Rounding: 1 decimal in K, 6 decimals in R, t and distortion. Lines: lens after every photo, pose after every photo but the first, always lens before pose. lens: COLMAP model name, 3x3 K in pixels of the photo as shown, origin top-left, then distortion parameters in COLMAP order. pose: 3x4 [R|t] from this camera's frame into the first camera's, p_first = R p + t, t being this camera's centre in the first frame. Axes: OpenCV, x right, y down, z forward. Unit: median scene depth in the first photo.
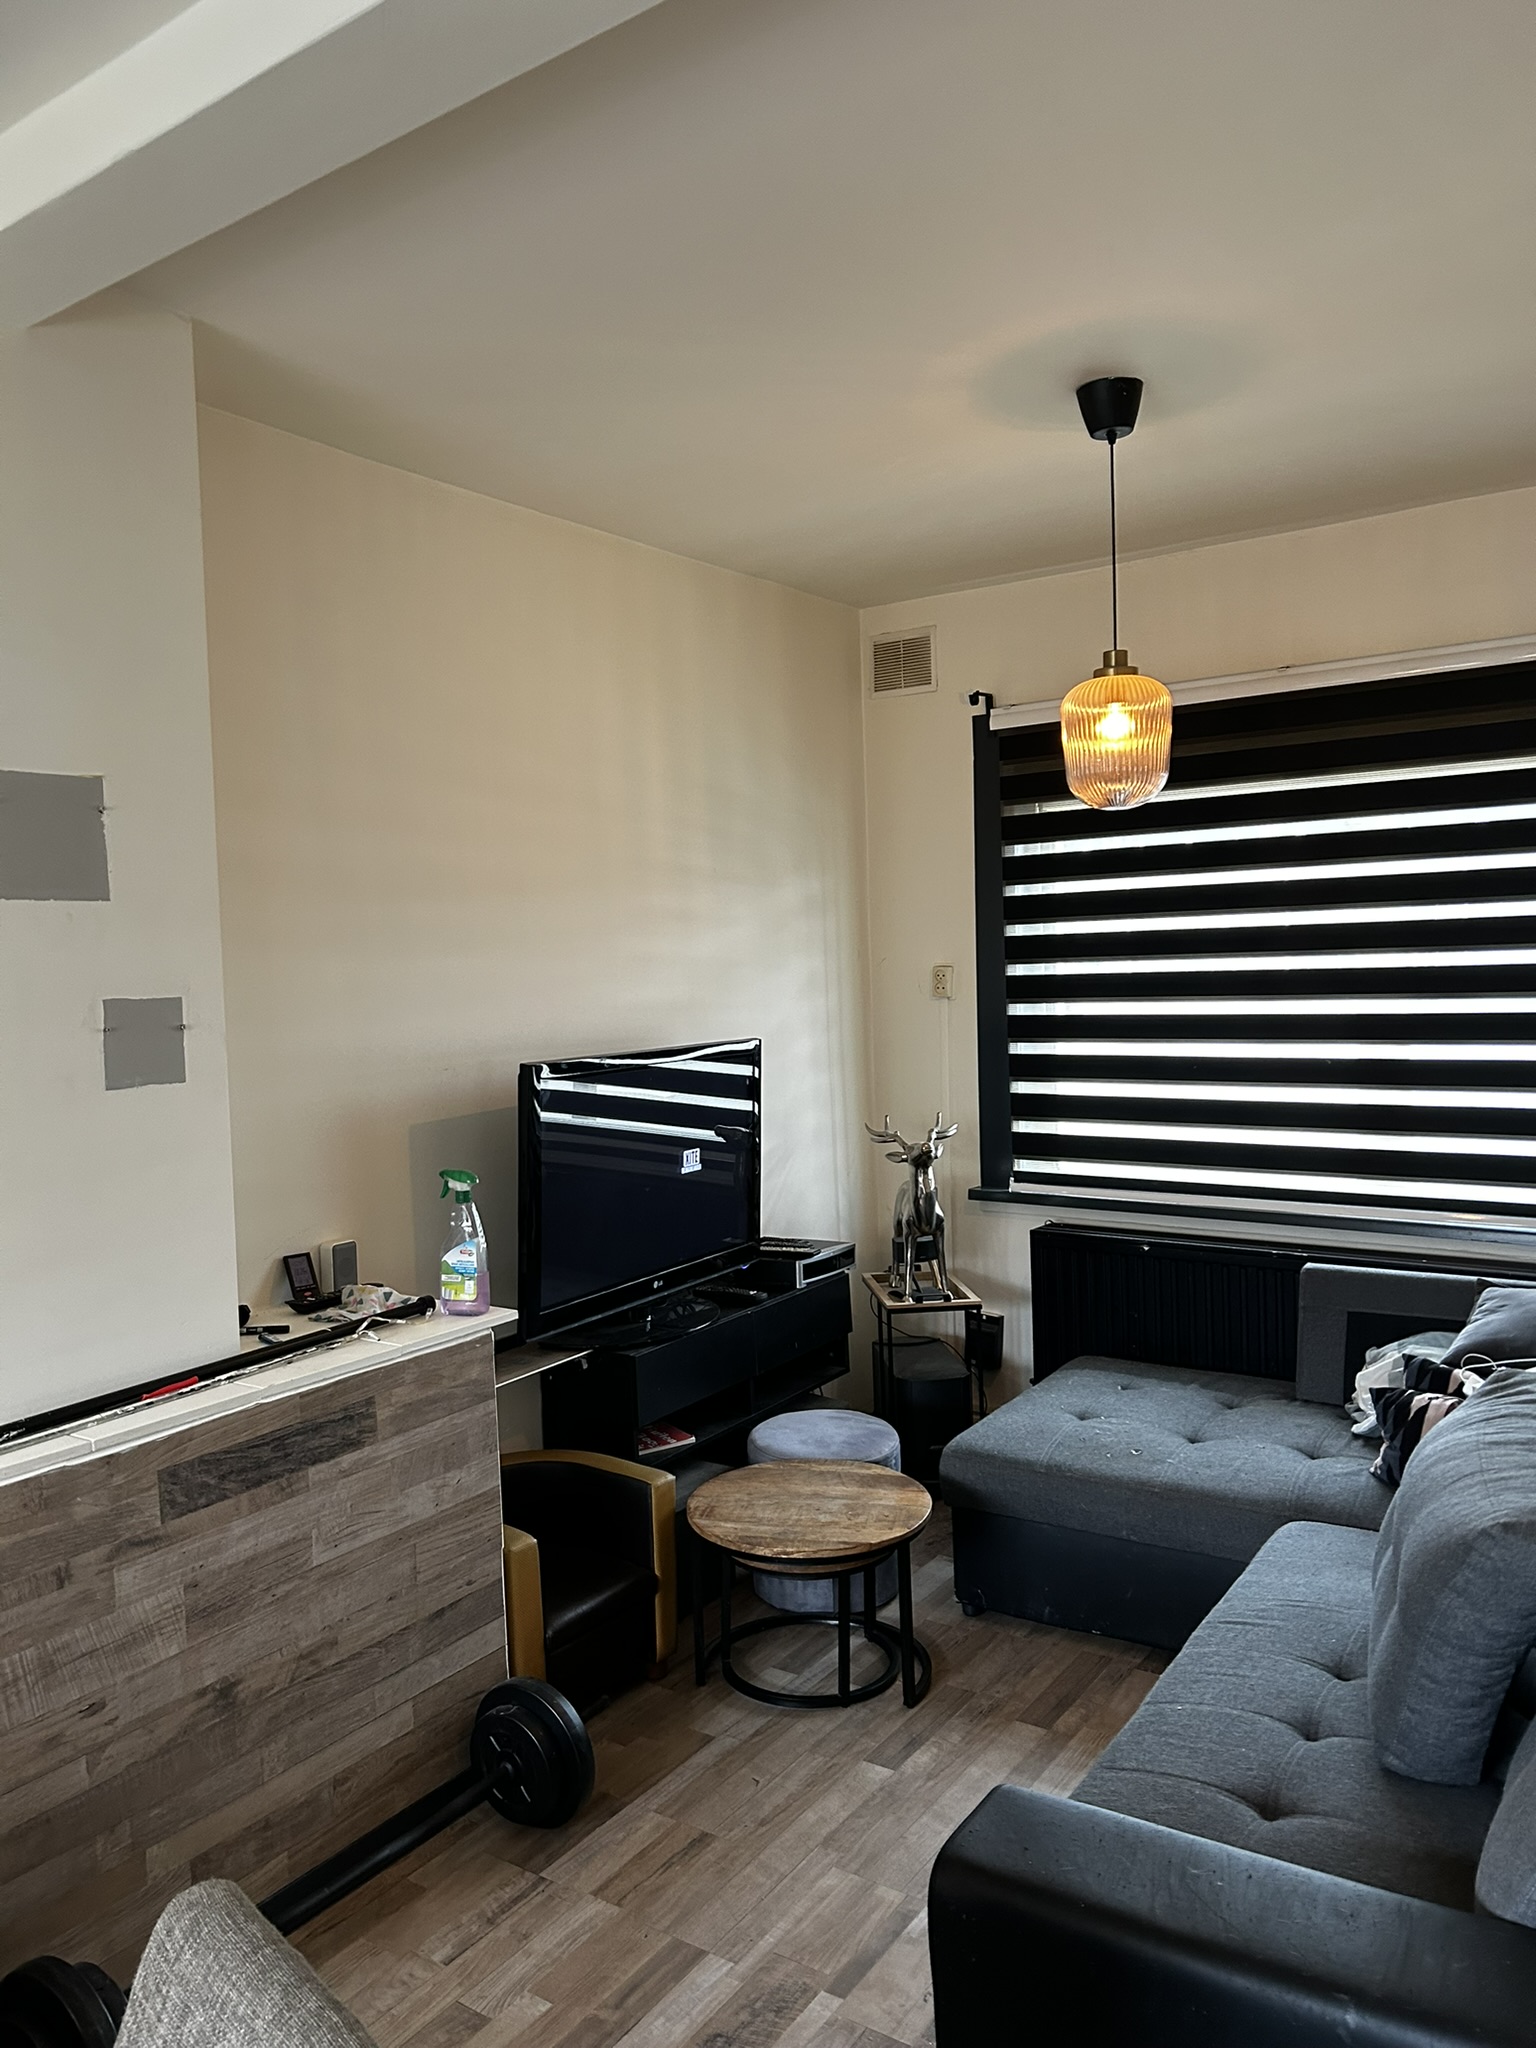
lens RADIAL K [[1571.2, 0, 769.2], [0, 1571.2, 1024.3], [0, 0, 1]] dist [0.049692, -0.054607]
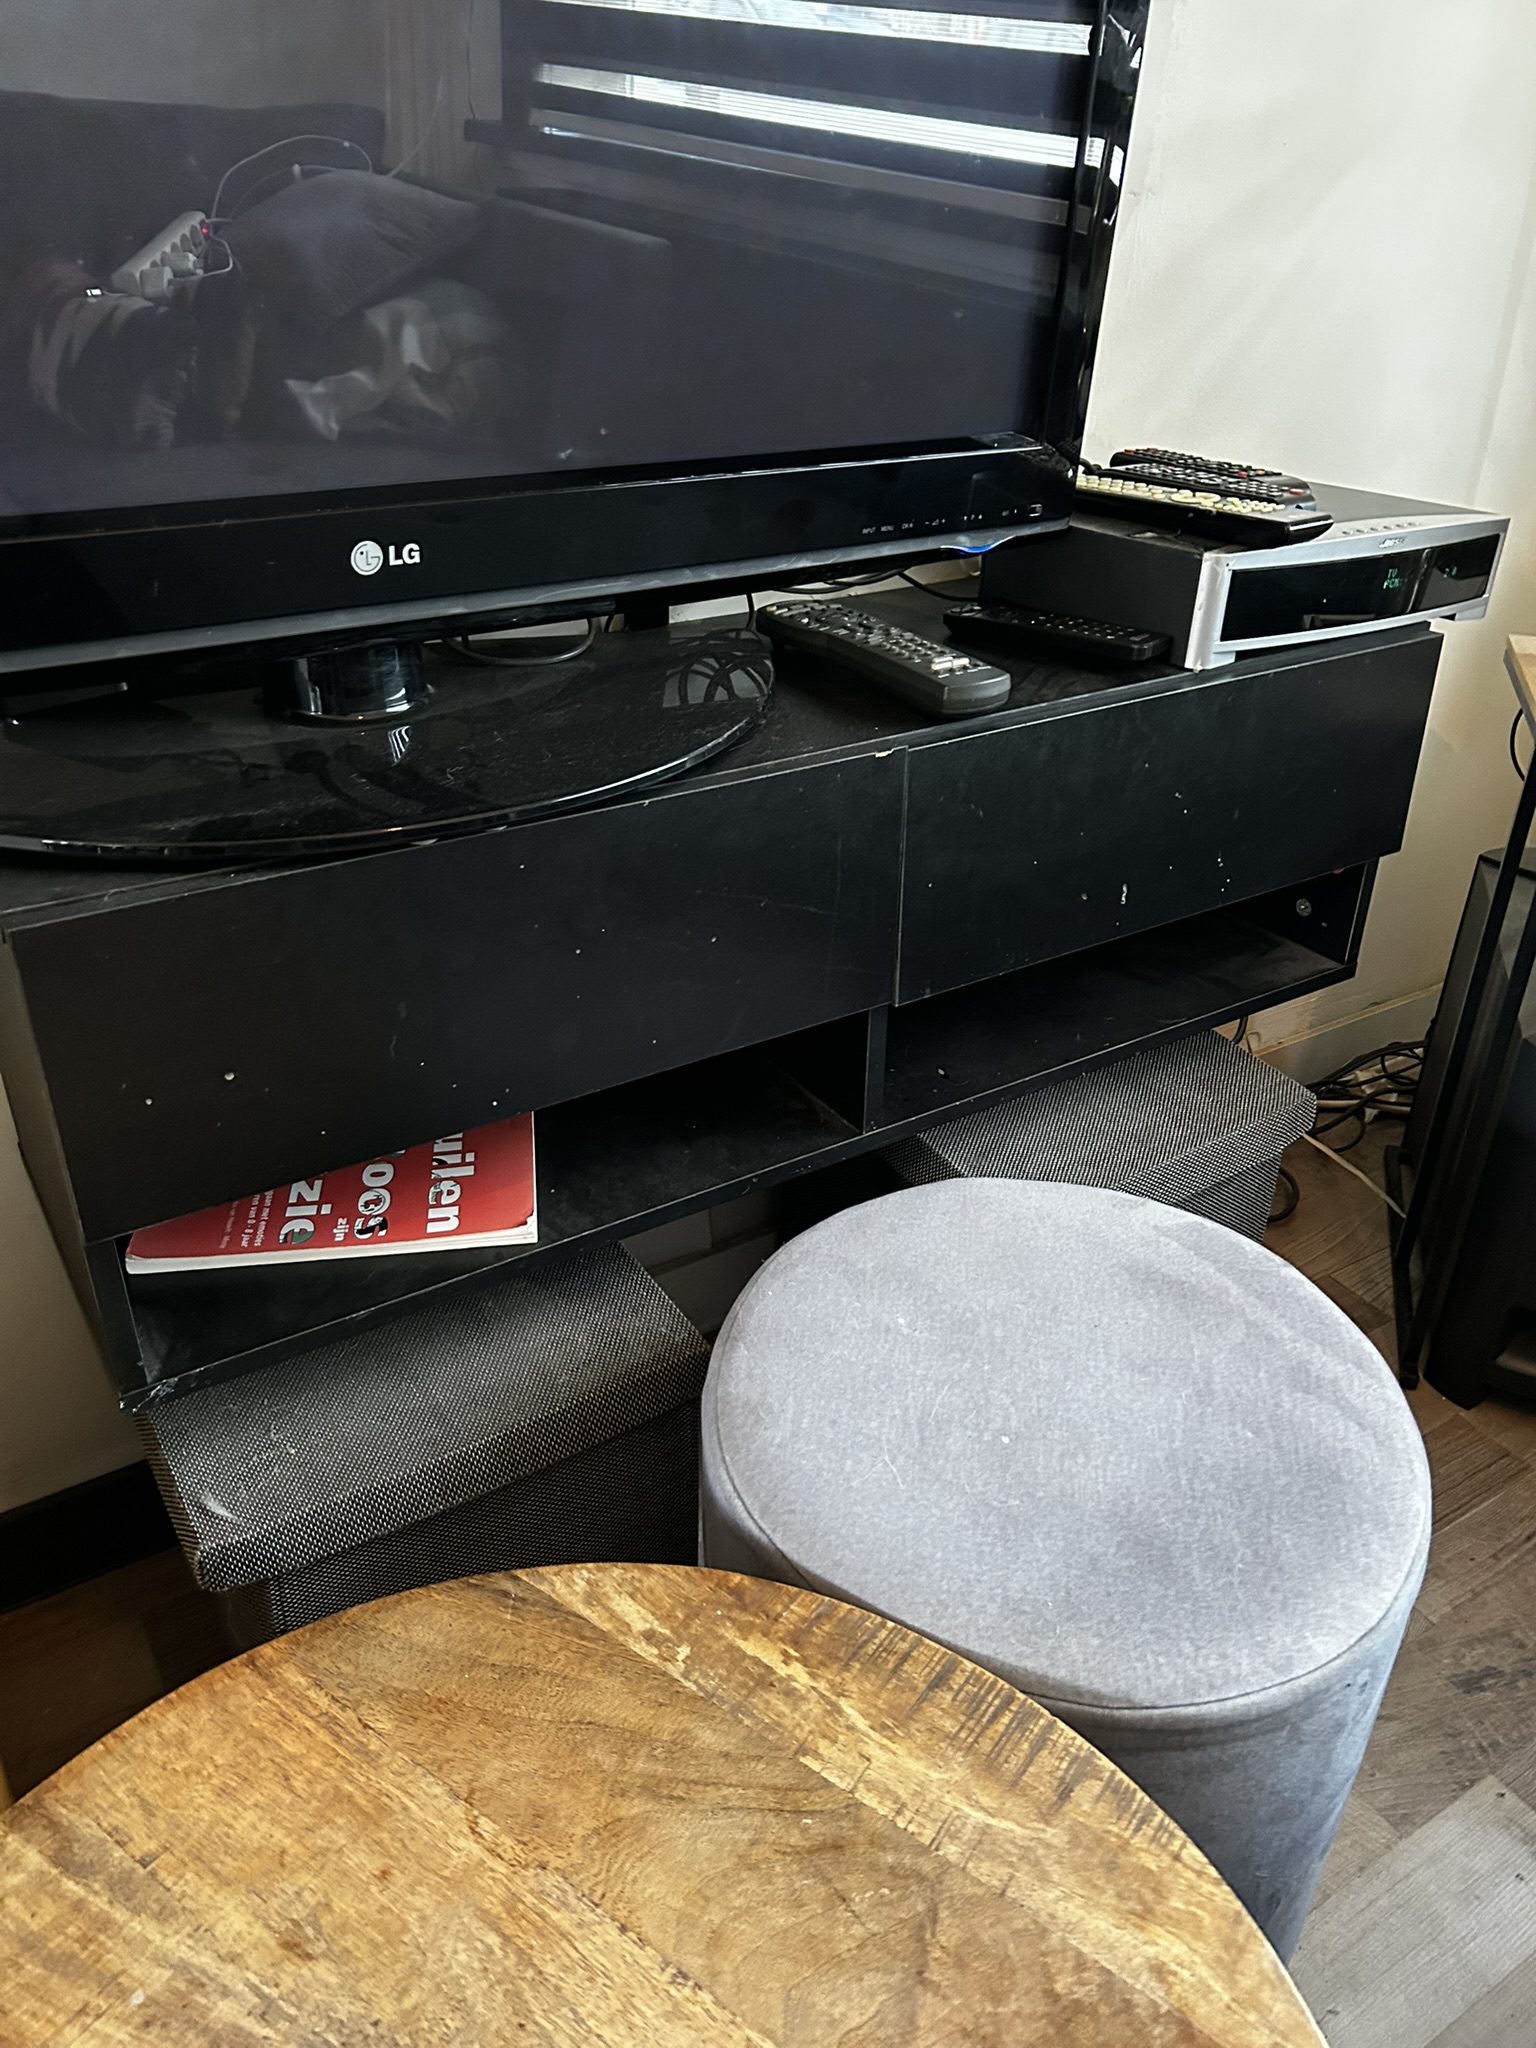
lens RADIAL K [[1571.2, 0, 769.5], [0, 1571.2, 1023.0], [0, 0, 1]] dist [0.049692, -0.054607]
pose [[0.916035, 0.249852, -0.313772, 0.048406], [-0.082552, 0.882979, 0.462097, 0.109450], [0.392510, -0.397395, 0.829466, 0.753916]]
